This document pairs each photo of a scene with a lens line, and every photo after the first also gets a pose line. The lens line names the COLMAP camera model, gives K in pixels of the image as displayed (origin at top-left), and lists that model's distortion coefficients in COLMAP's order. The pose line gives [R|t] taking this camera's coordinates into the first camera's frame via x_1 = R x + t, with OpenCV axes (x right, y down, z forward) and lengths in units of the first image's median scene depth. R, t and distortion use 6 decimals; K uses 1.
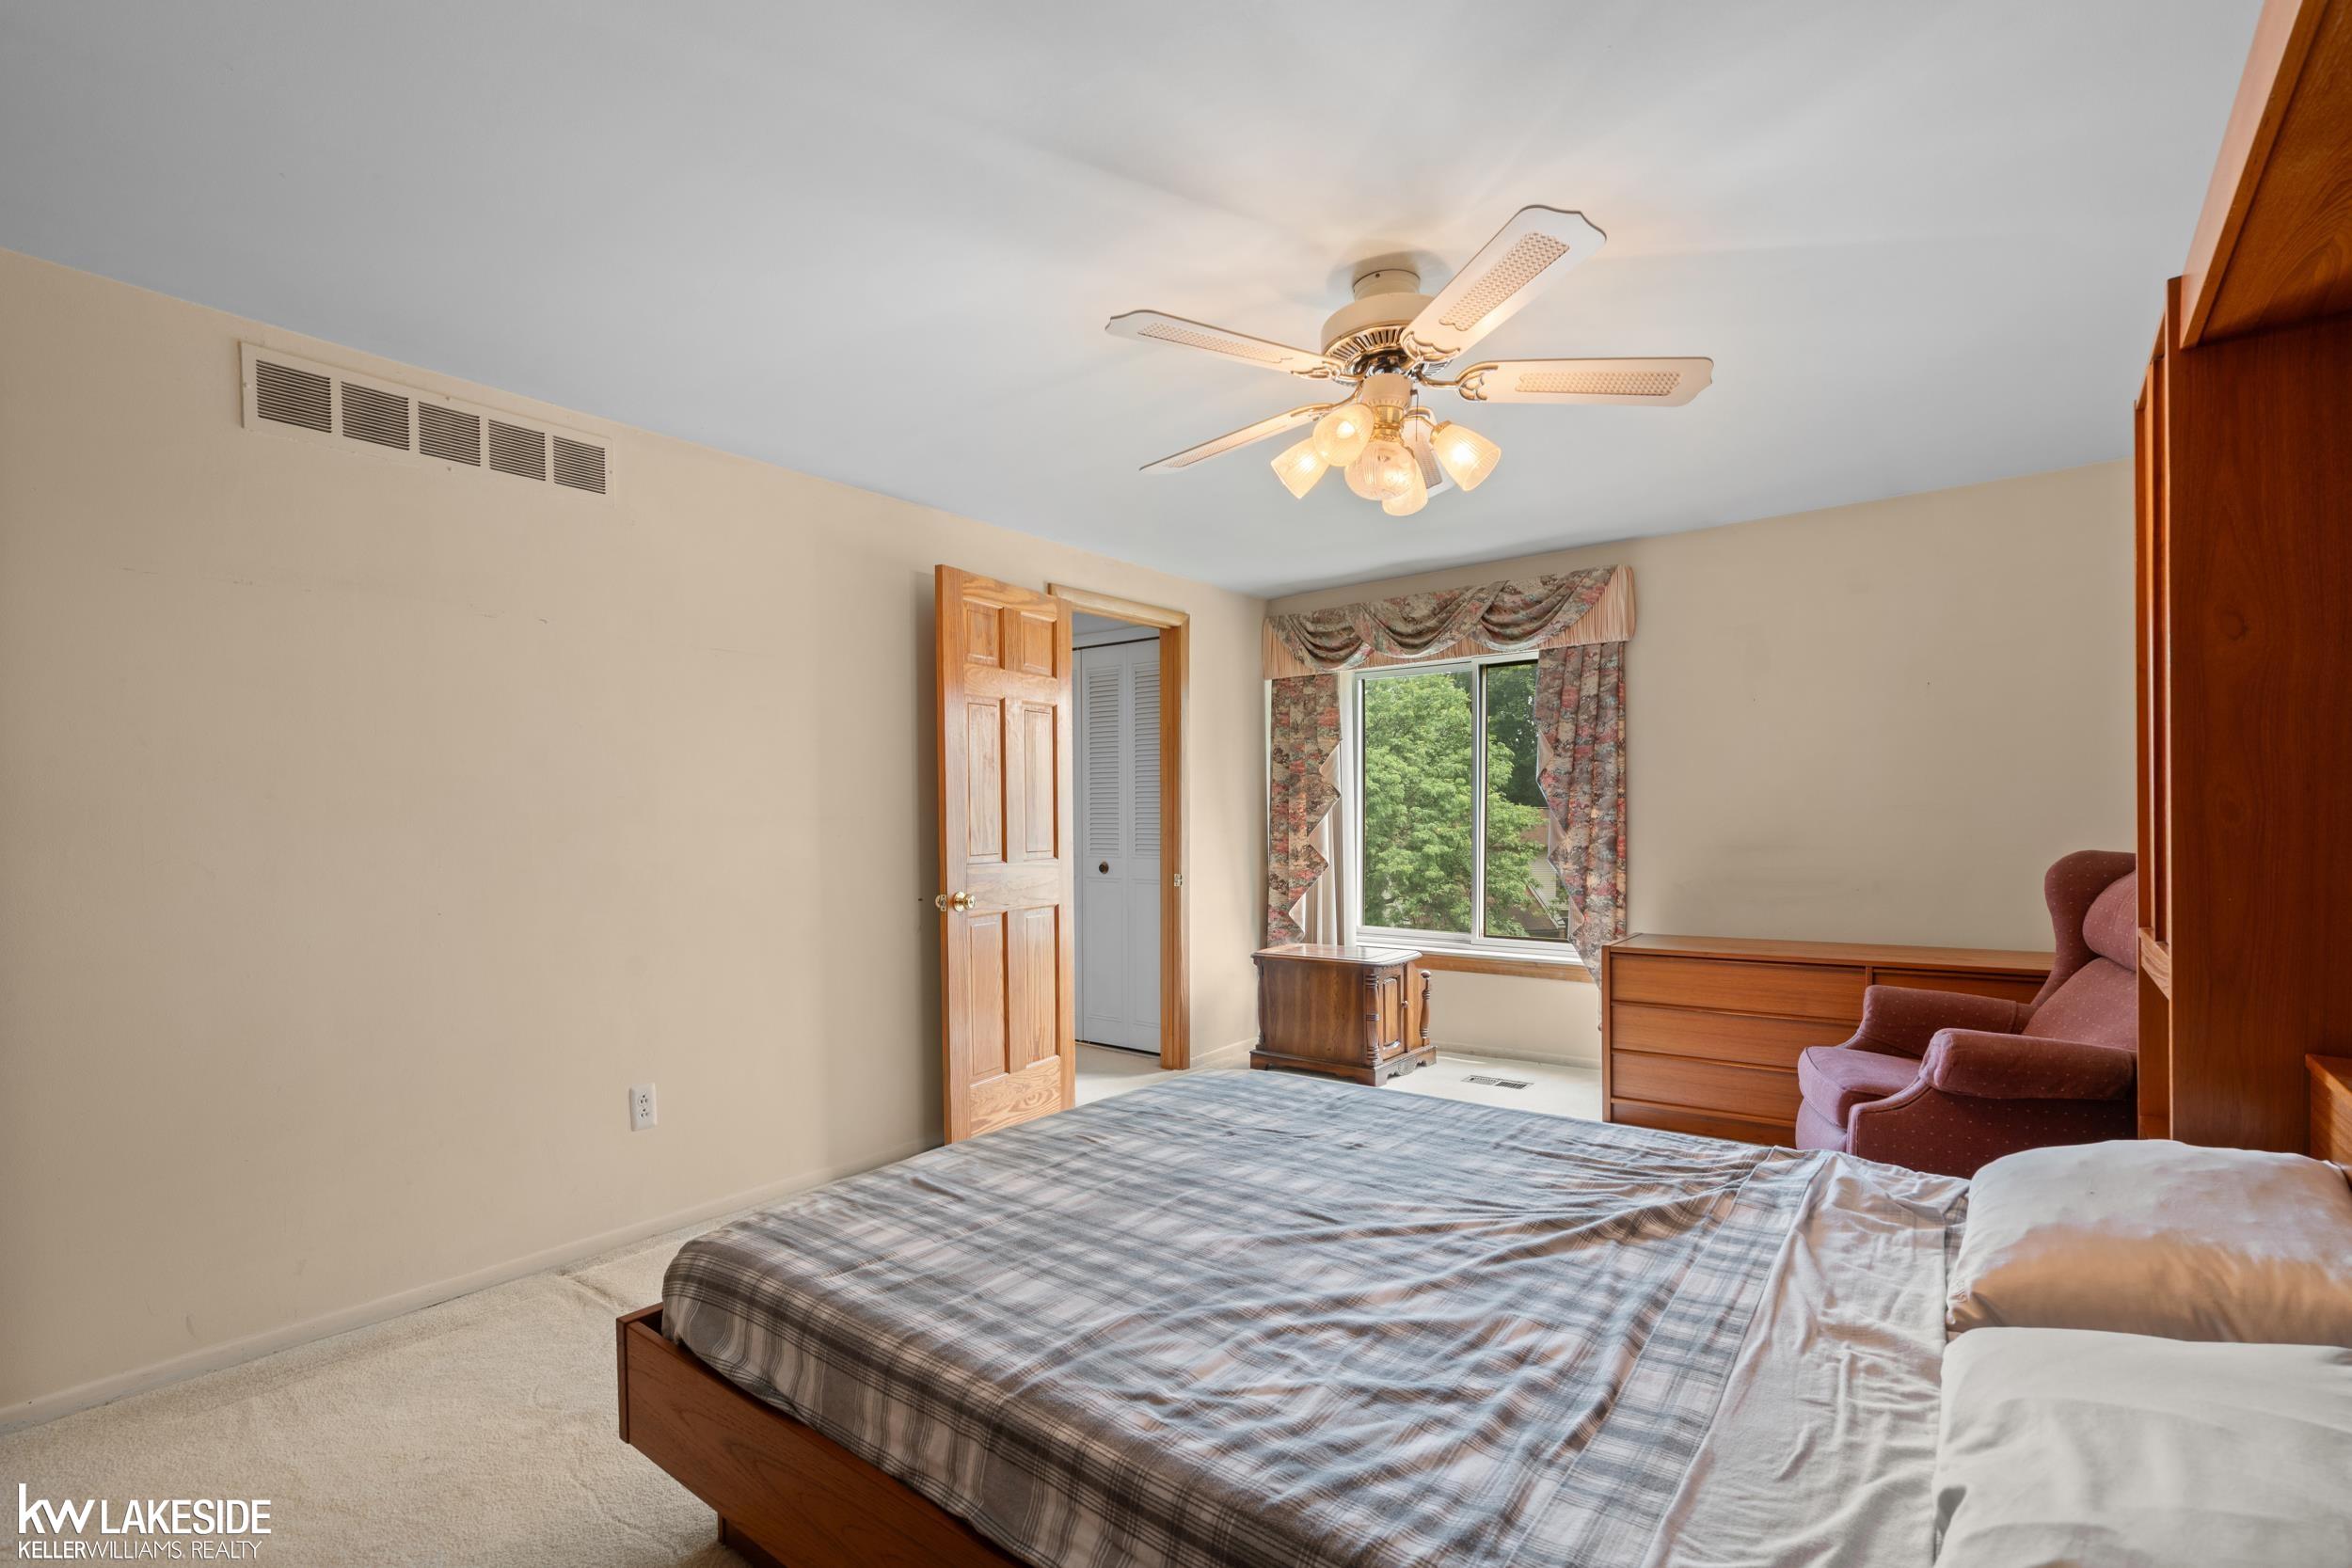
lens RADIAL K [[1079.0, 0, 1168.8], [0, 1079.0, 840.9], [0, 0, 1]] dist [-0.008790, 0.000071]
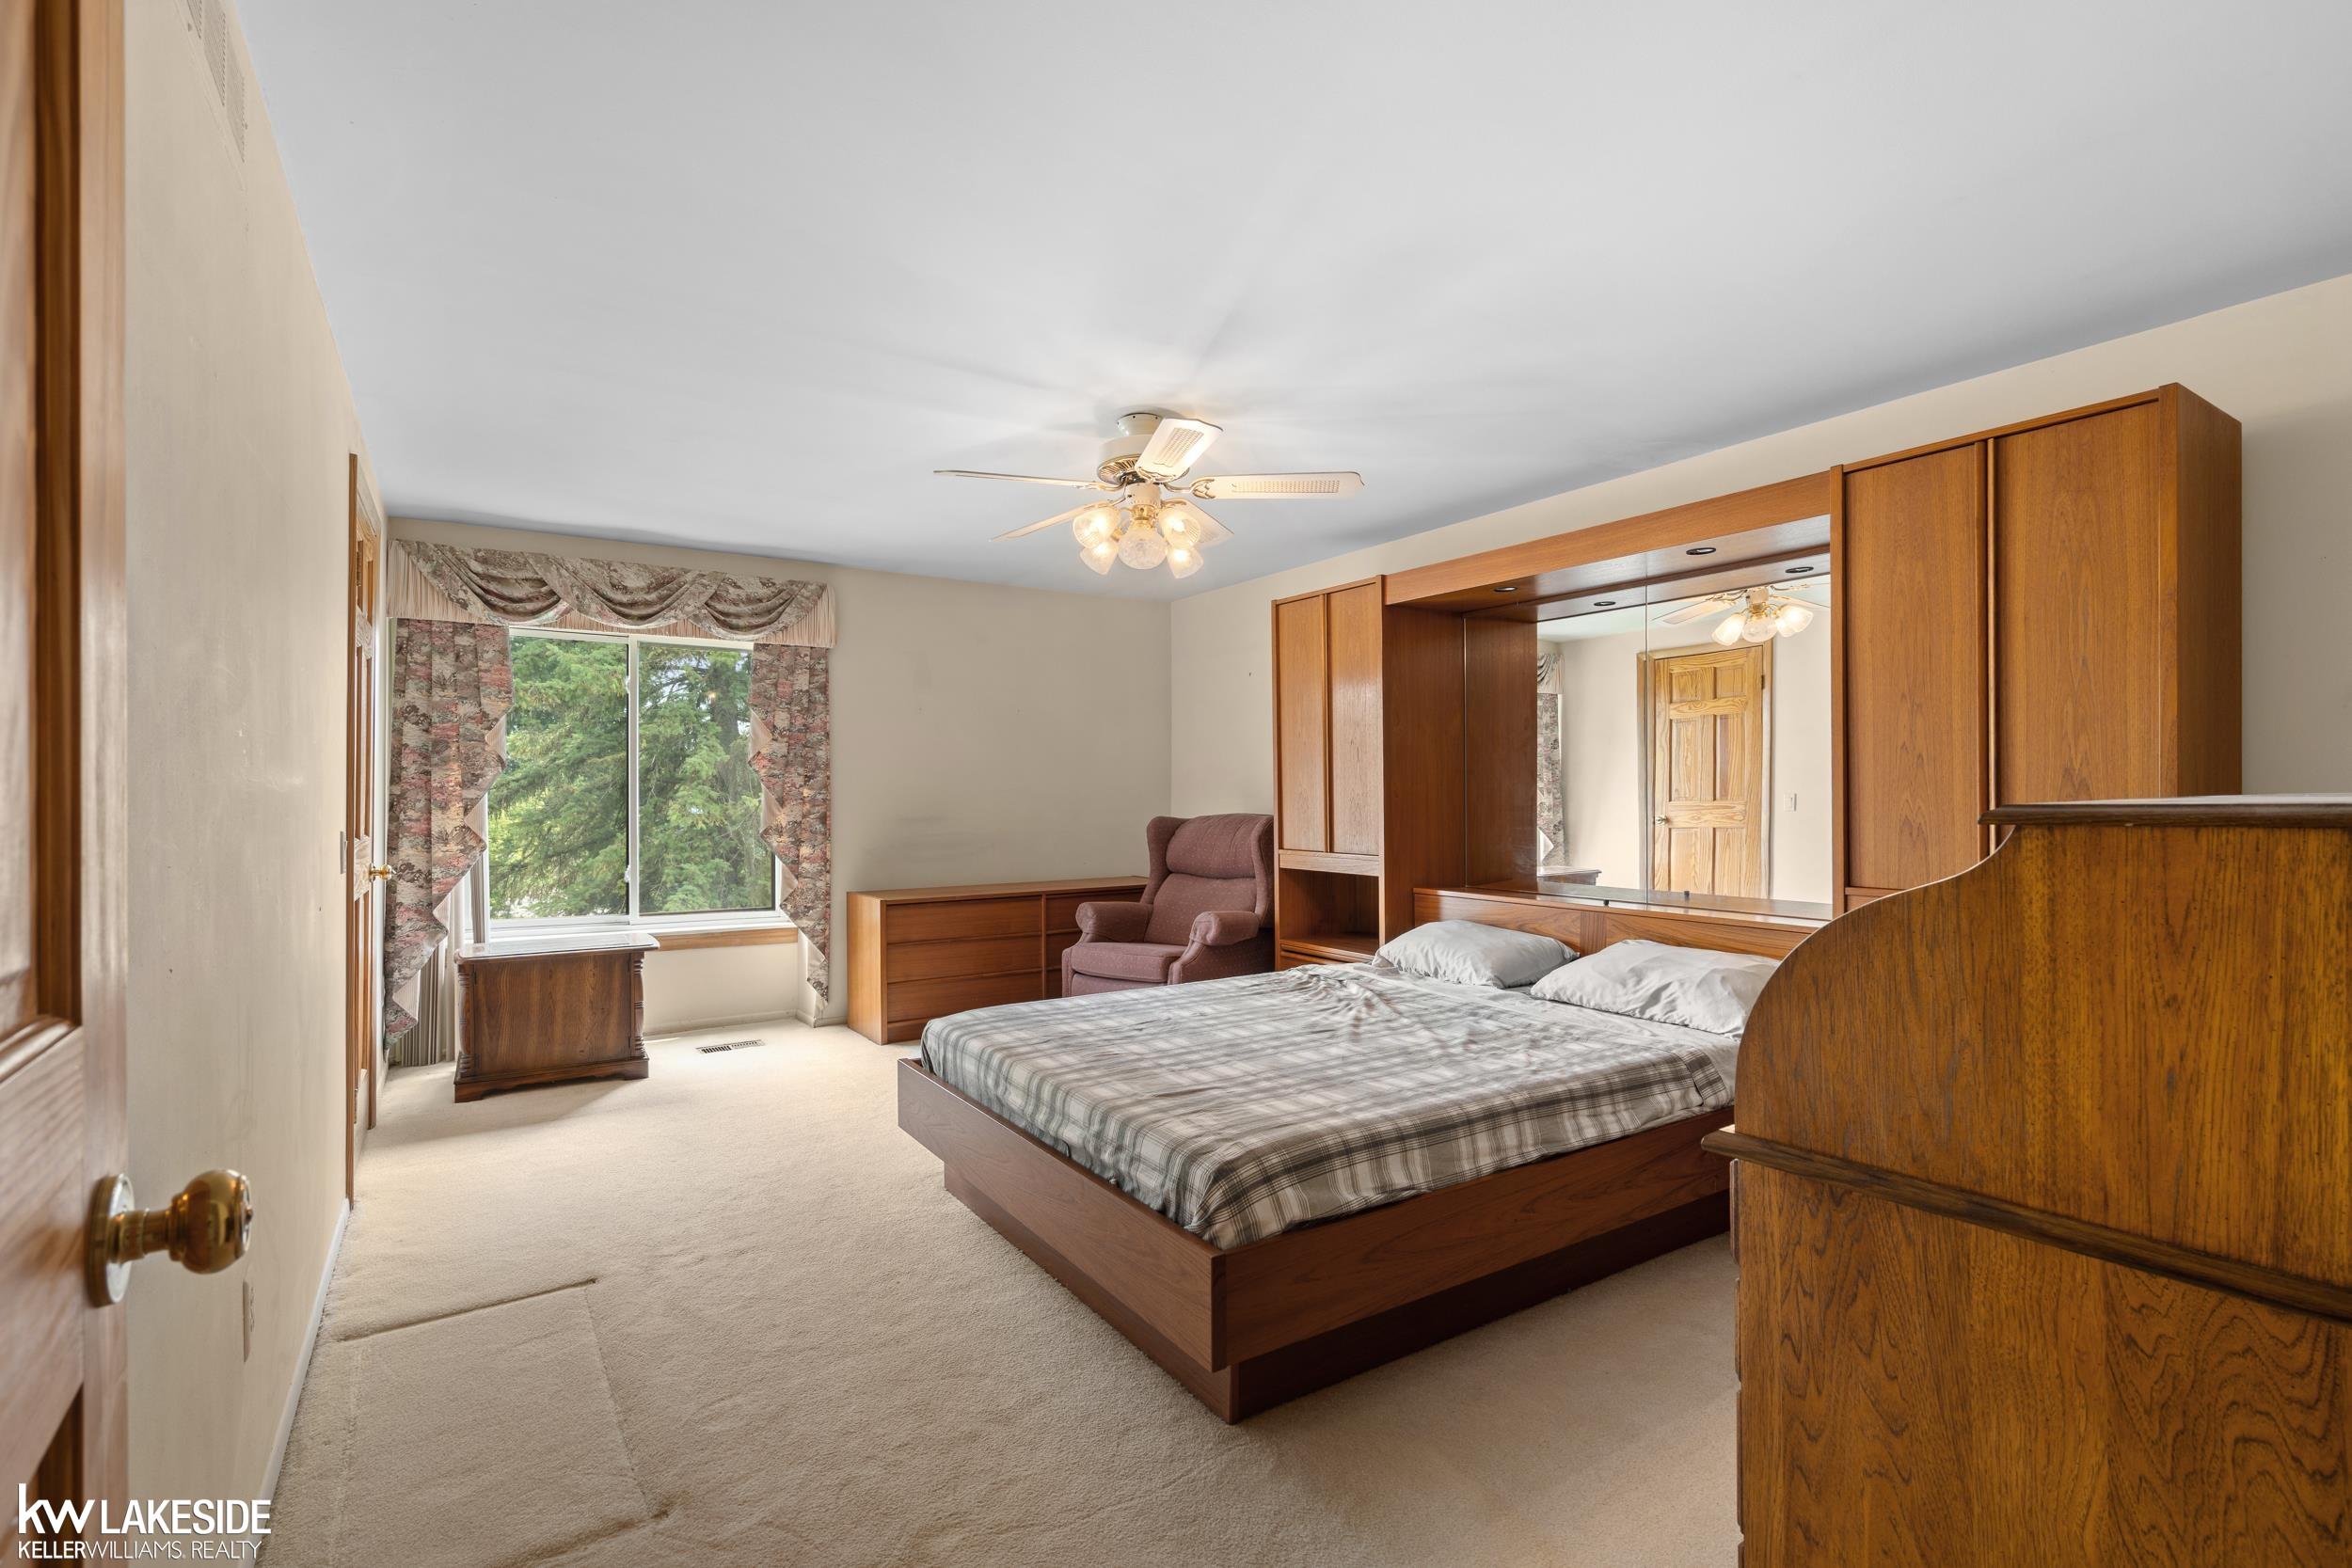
lens RADIAL K [[1079.0, 0, 1171.7], [0, 1079.0, 789.8], [0, 0, 1]] dist [-0.008790, 0.000071]
pose [[0.315577, 0.017081, 0.948746, -0.562537], [0.015684, 0.999607, -0.023214, 0.004464], [-0.948770, 0.022206, 0.315186, 0.256068]]
